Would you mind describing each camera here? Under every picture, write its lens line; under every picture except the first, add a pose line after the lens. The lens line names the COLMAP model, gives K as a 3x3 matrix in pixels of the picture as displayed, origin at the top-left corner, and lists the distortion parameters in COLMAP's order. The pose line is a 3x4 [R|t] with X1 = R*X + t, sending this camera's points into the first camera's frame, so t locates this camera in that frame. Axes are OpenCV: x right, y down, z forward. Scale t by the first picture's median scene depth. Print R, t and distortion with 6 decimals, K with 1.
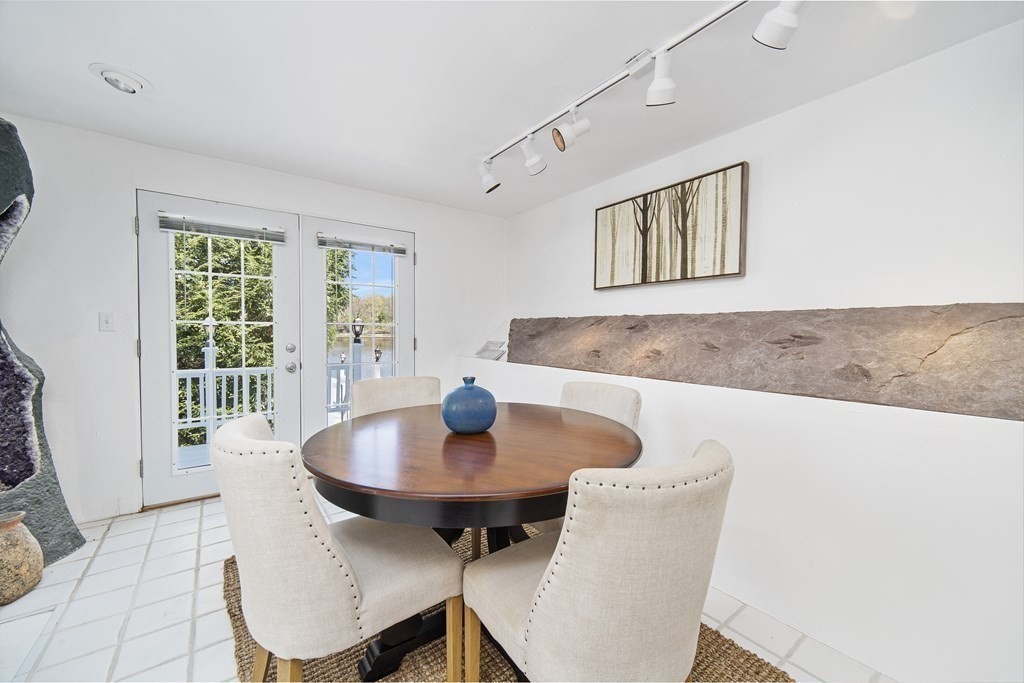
lens RADIAL K [[401.2, 0, 511.5], [0, 401.2, 345.4], [0, 0, 1]] dist [-0.000298, -0.000072]
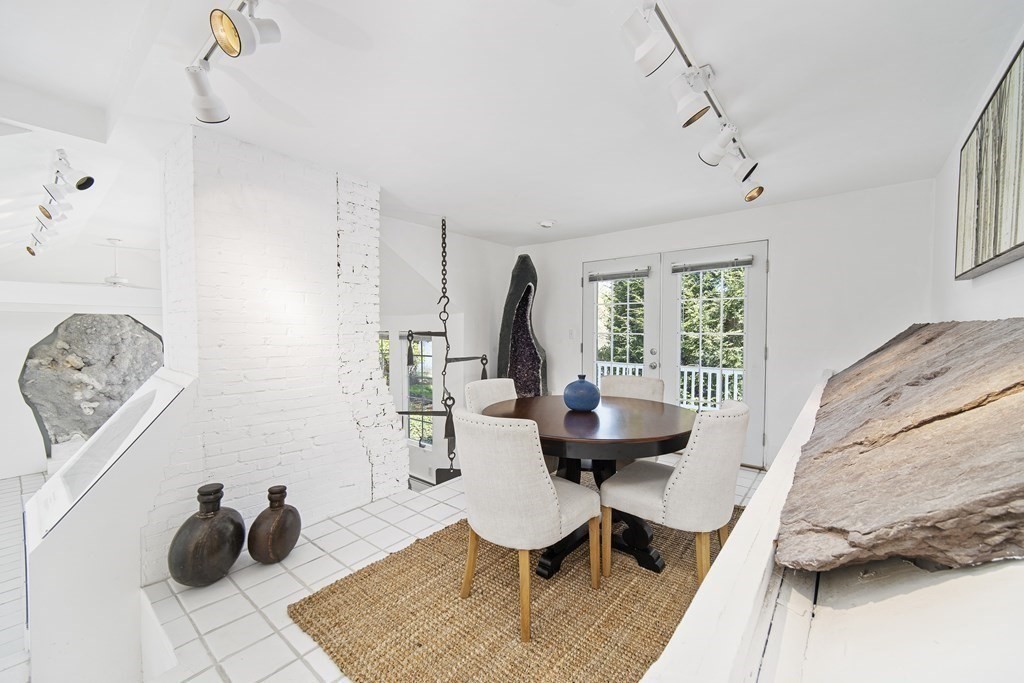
lens RADIAL K [[401.2, 0, 511.5], [0, 401.2, 345.4], [0, 0, 1]] dist [-0.000298, -0.000072]
pose [[0.241694, 0.026993, -0.969977, 0.574402], [-0.031615, 0.999301, 0.019931, -0.023472], [0.969837, 0.025849, 0.242379, 0.168837]]
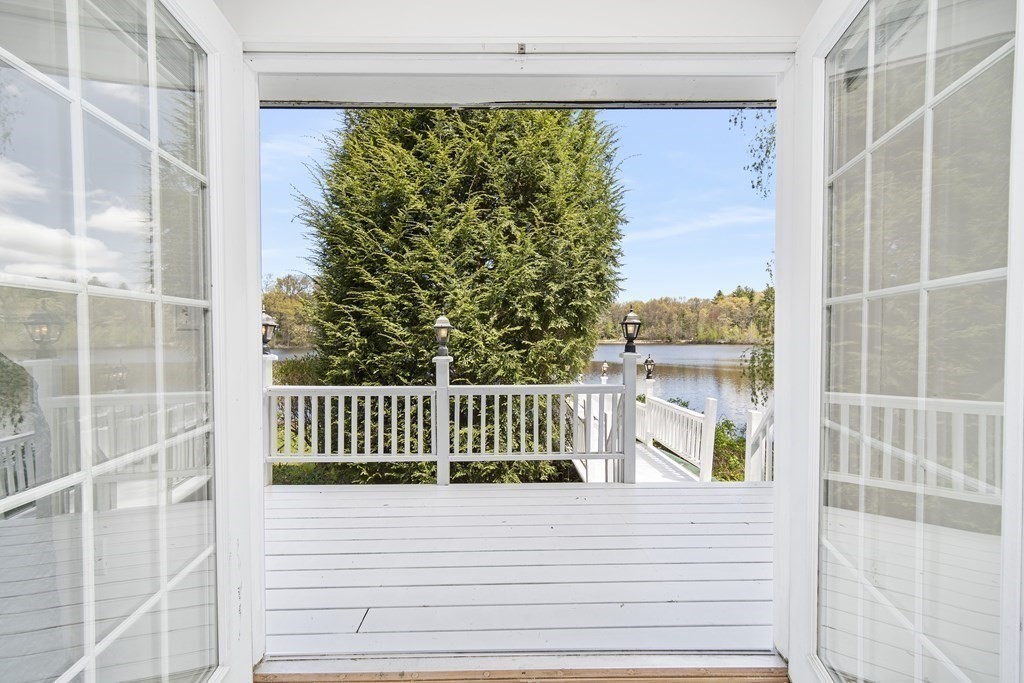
lens RADIAL K [[401.2, 0, 511.5], [0, 401.2, 345.4], [0, 0, 1]] dist [-0.000298, -0.000072]
pose [[0.811216, 0.000745, -0.584746, -0.255447], [-0.009504, 0.999884, -0.011911, -0.010947], [0.584669, 0.015219, 0.811129, 0.579077]]
